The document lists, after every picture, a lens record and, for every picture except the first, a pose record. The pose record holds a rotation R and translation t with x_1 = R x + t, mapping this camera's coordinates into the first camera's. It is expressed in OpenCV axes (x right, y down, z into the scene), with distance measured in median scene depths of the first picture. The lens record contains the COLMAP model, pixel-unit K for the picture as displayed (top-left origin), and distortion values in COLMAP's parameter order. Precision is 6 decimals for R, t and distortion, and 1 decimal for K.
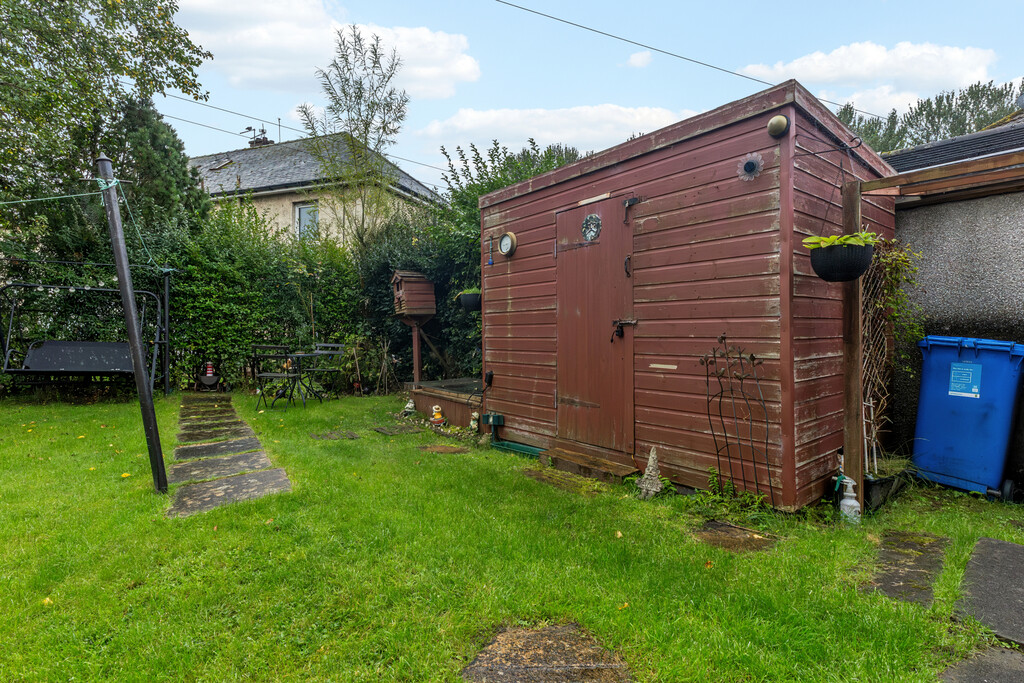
lens RADIAL K [[502.9, 0, 506.3], [0, 502.9, 337.1], [0, 0, 1]] dist [-0.000189, 0.000107]
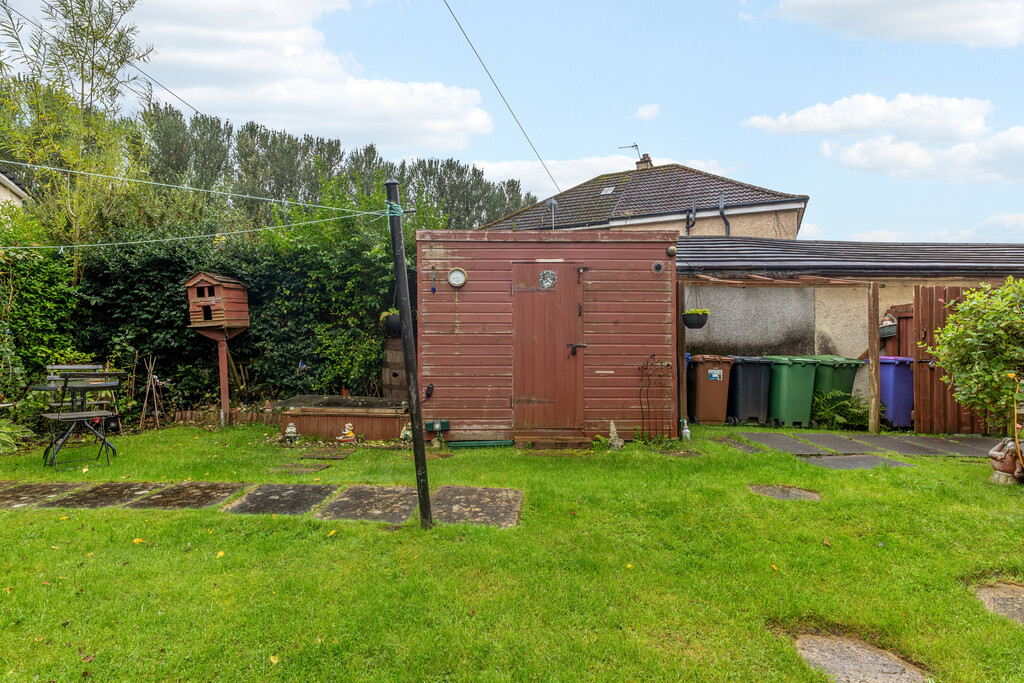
lens RADIAL K [[502.9, 0, 506.3], [0, 502.9, 337.1], [0, 0, 1]] dist [-0.000189, 0.000107]
pose [[0.614303, 0.001033, 0.789070, -0.904090], [0.000137, 0.999999, -0.001415, -0.041911], [-0.789070, 0.000977, 0.614302, 0.172512]]
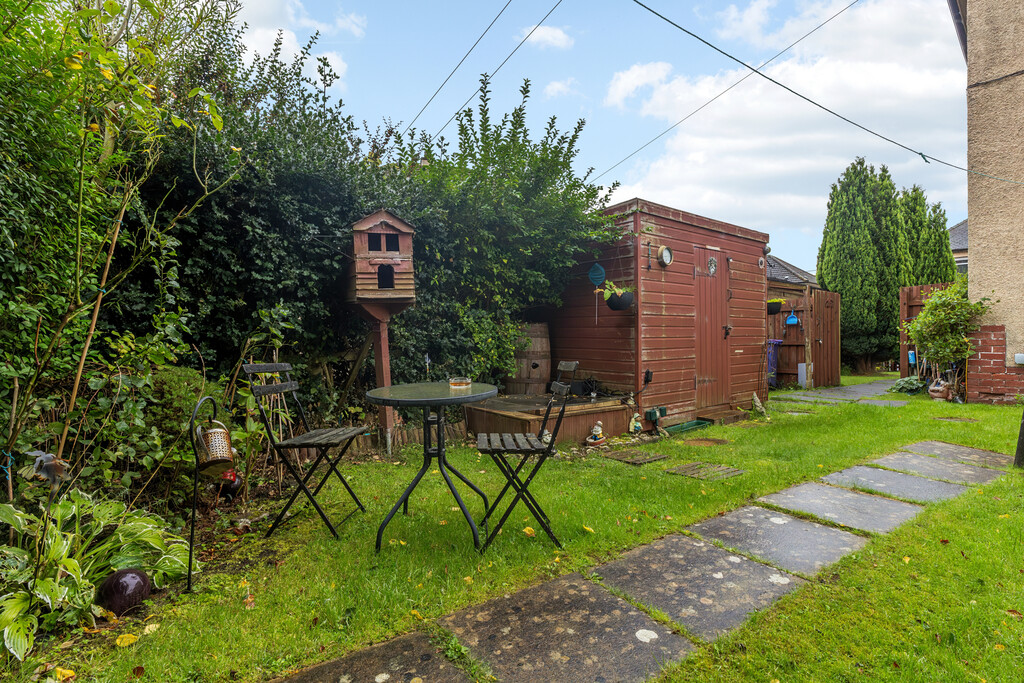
lens RADIAL K [[502.9, 0, 506.3], [0, 502.9, 337.1], [0, 0, 1]] dist [-0.000189, 0.000107]
pose [[-0.013463, 0.001402, 0.999908, -1.178986], [0.013455, 0.999909, -0.001221, -0.003513], [-0.999819, 0.013437, -0.013480, 1.425403]]
